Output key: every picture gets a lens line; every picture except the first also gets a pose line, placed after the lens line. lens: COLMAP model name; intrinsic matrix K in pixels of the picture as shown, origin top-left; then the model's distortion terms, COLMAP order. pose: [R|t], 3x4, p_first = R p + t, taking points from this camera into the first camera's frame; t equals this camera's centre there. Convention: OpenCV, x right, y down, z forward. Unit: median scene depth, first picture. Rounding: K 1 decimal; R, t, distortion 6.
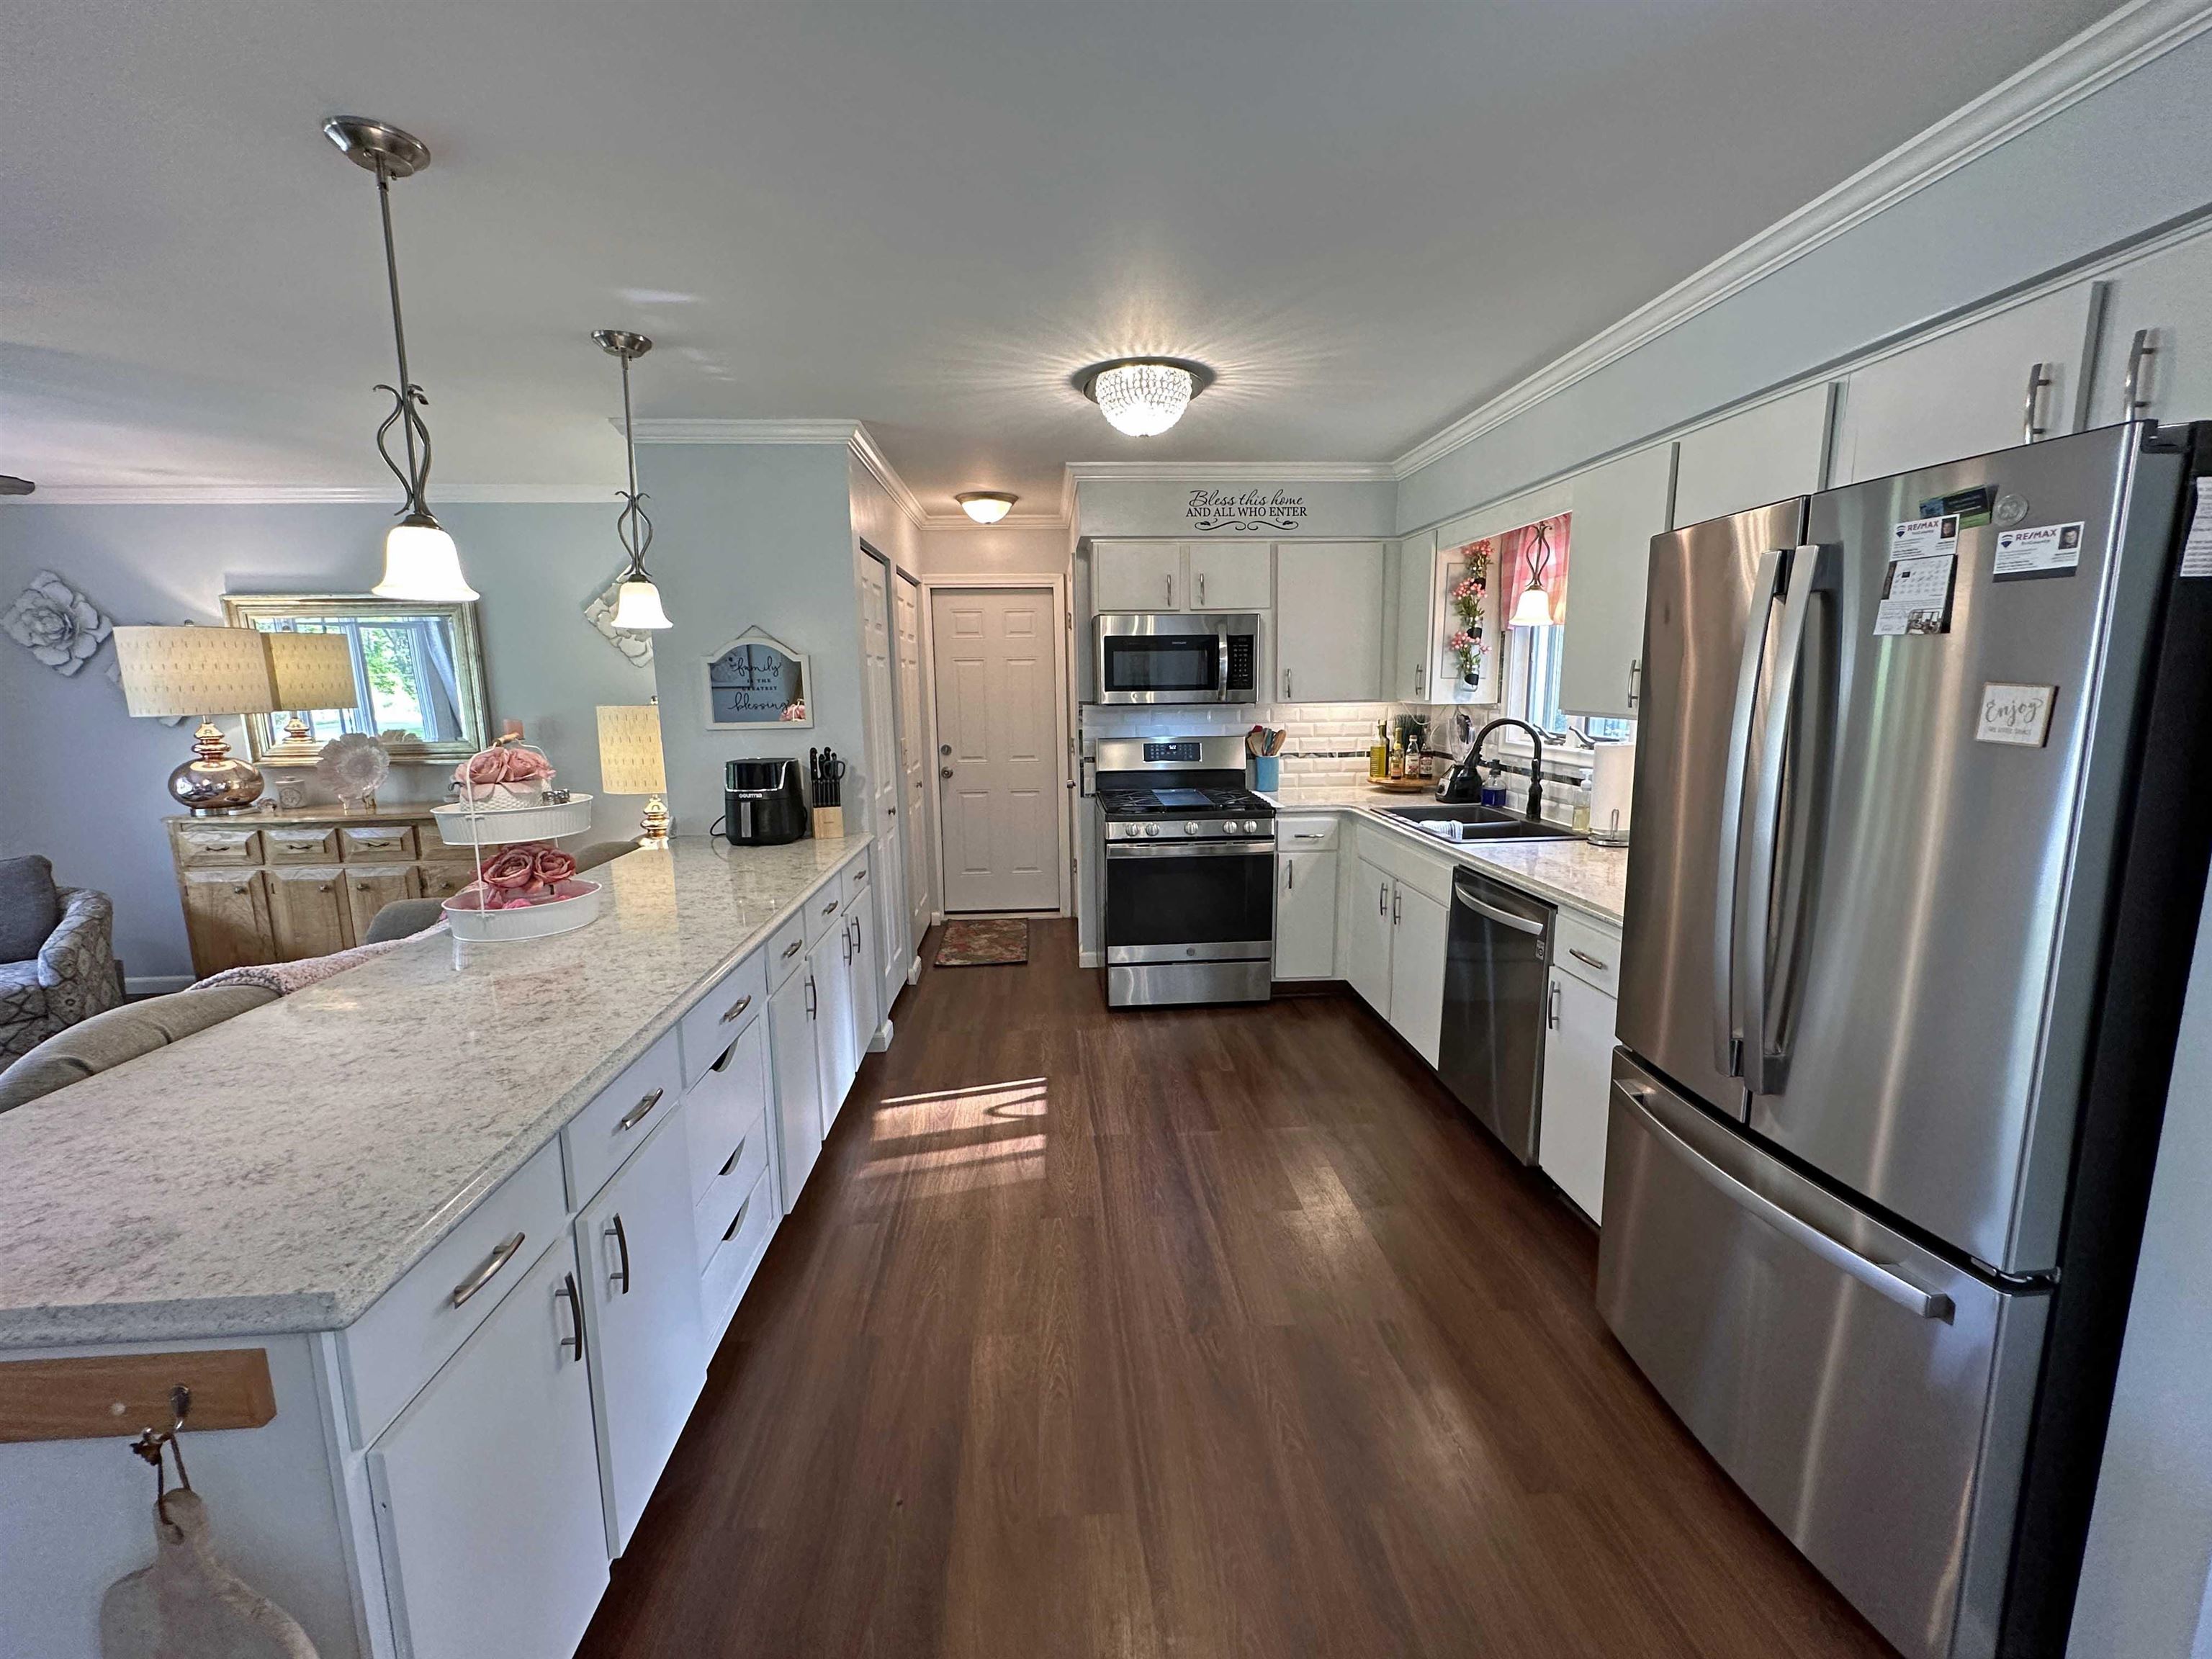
lens RADIAL K [[900.8, 0, 1106.0], [0, 900.8, 829.5], [0, 0, 1]] dist [0.000111, 0.000033]
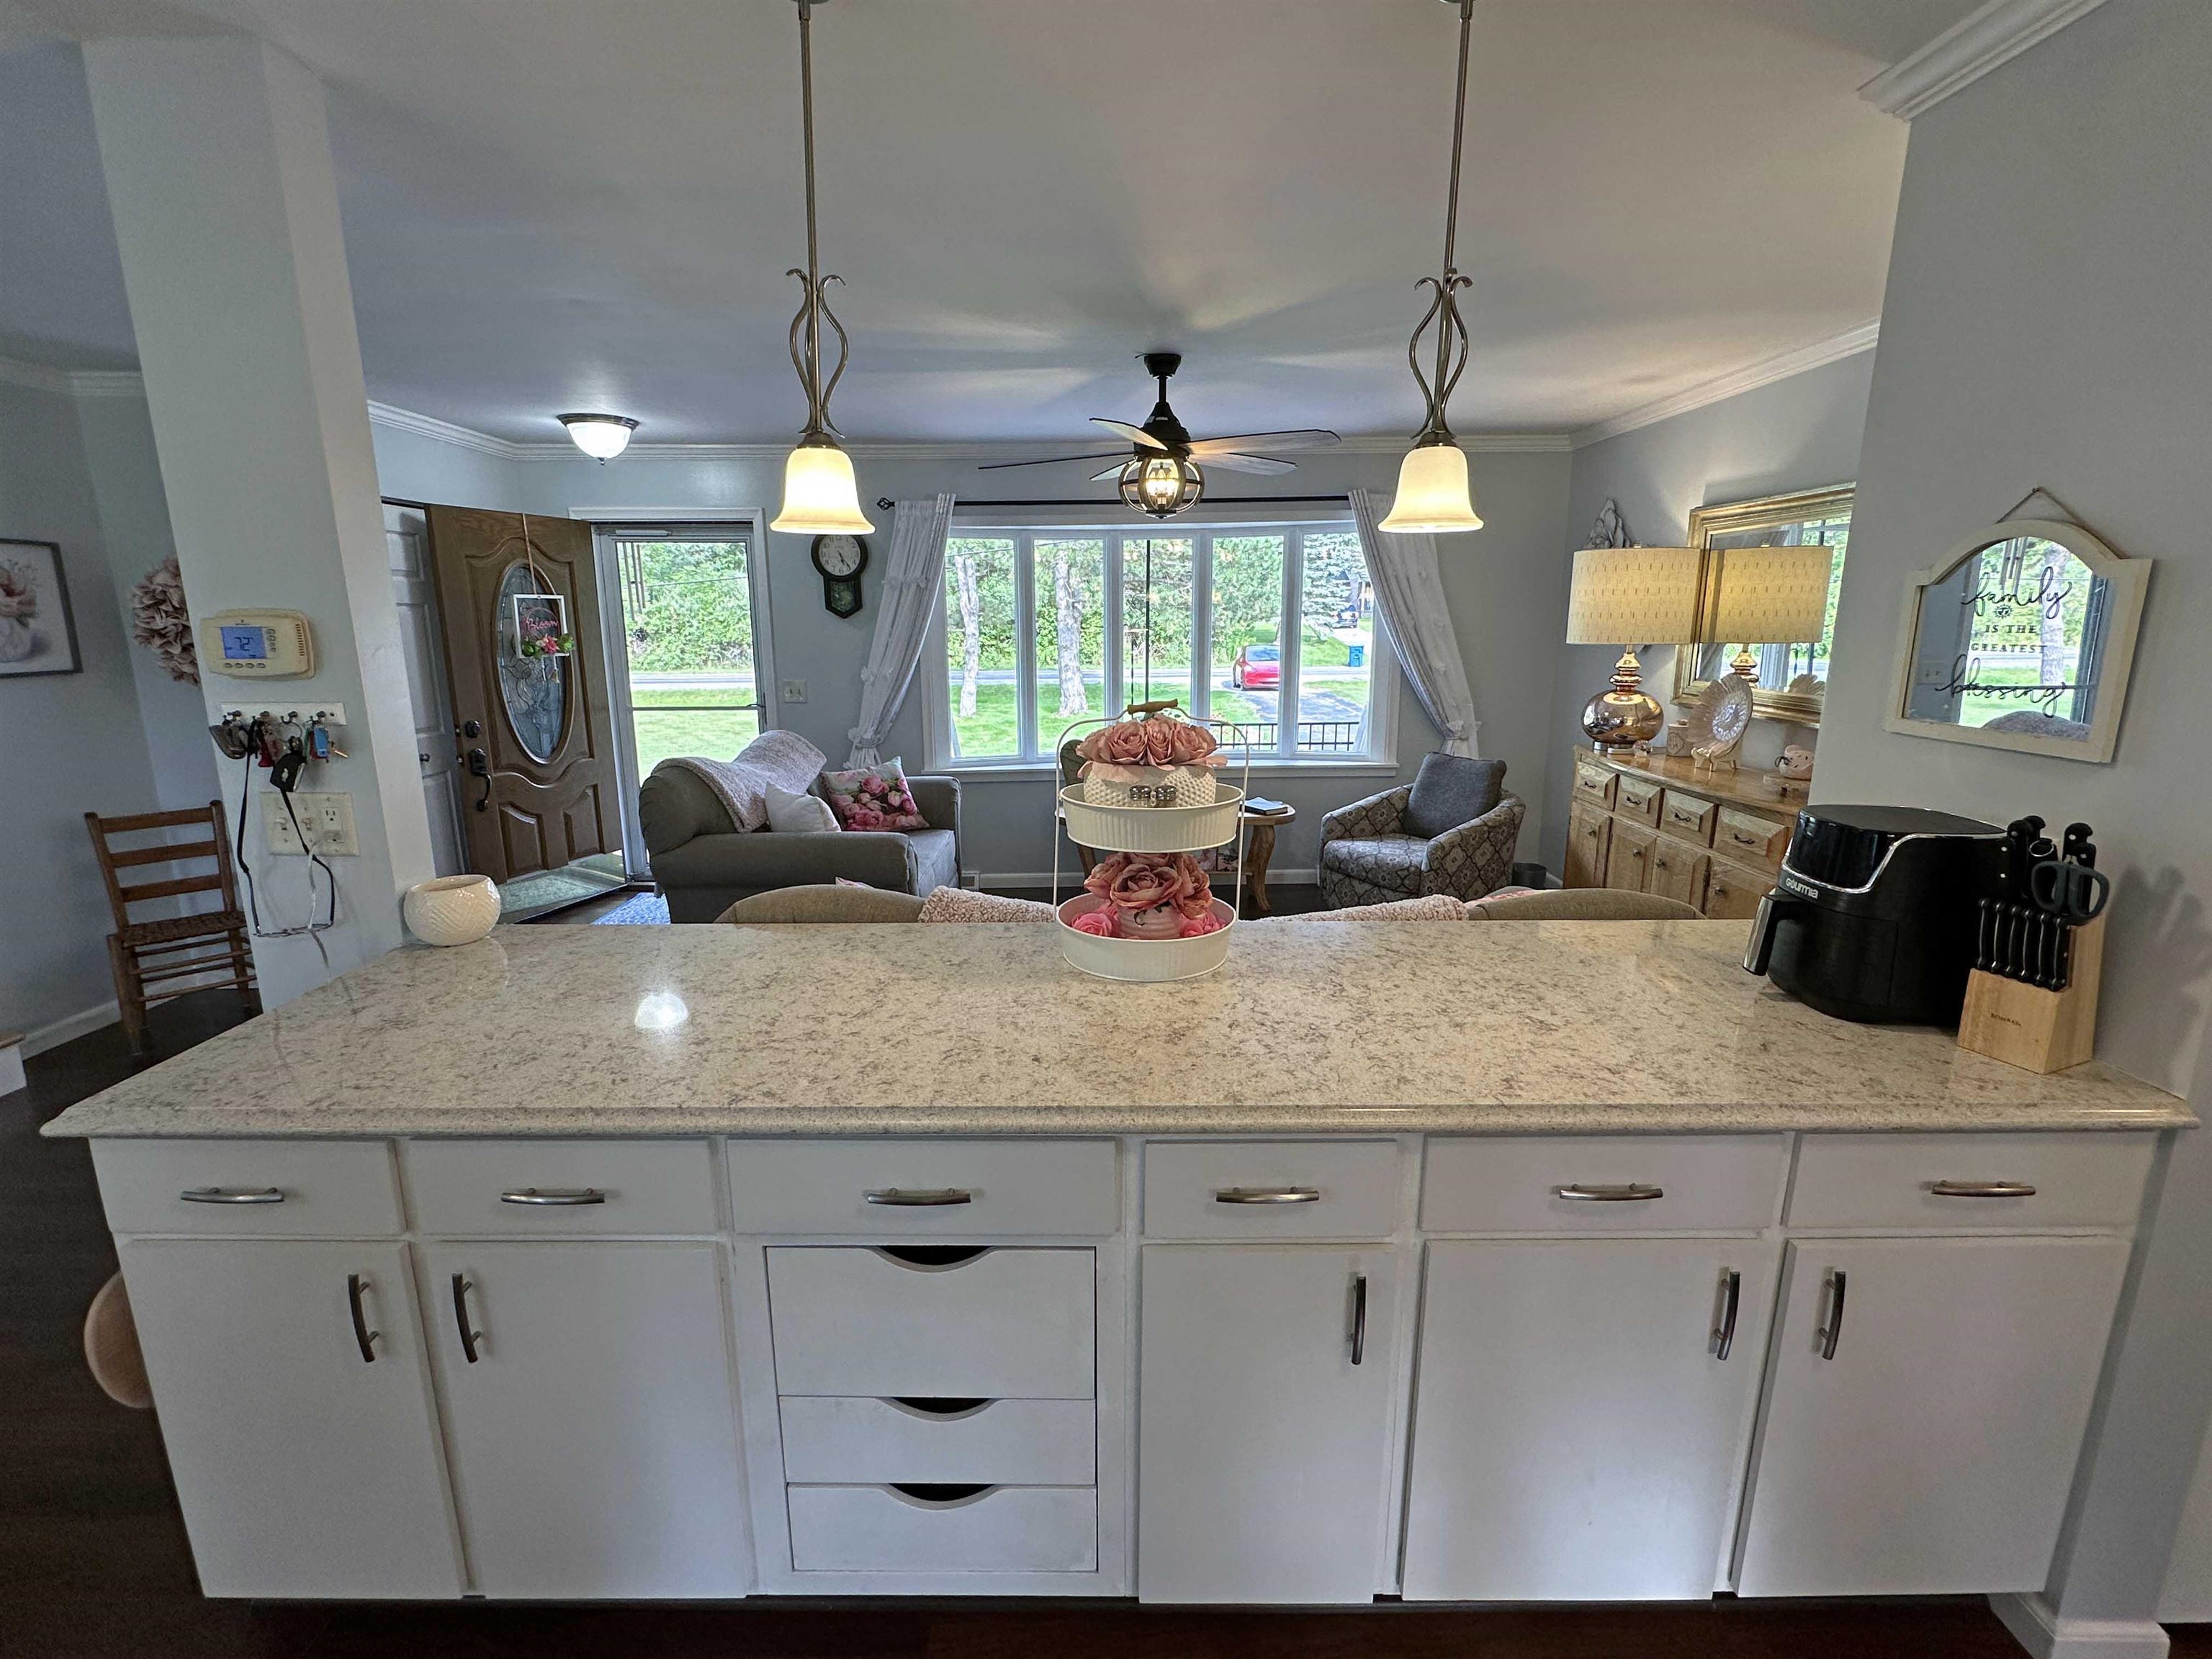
lens RADIAL K [[987.6, 0, 1106.0], [0, 987.6, 829.5], [0, 0, 1]] dist [-0.000640, -0.000068]
pose [[-0.062813, 0.227449, -0.971762, 0.073872], [-0.159381, 0.958903, 0.234742, -0.096717], [0.985217, 0.169625, -0.023981, 0.523555]]
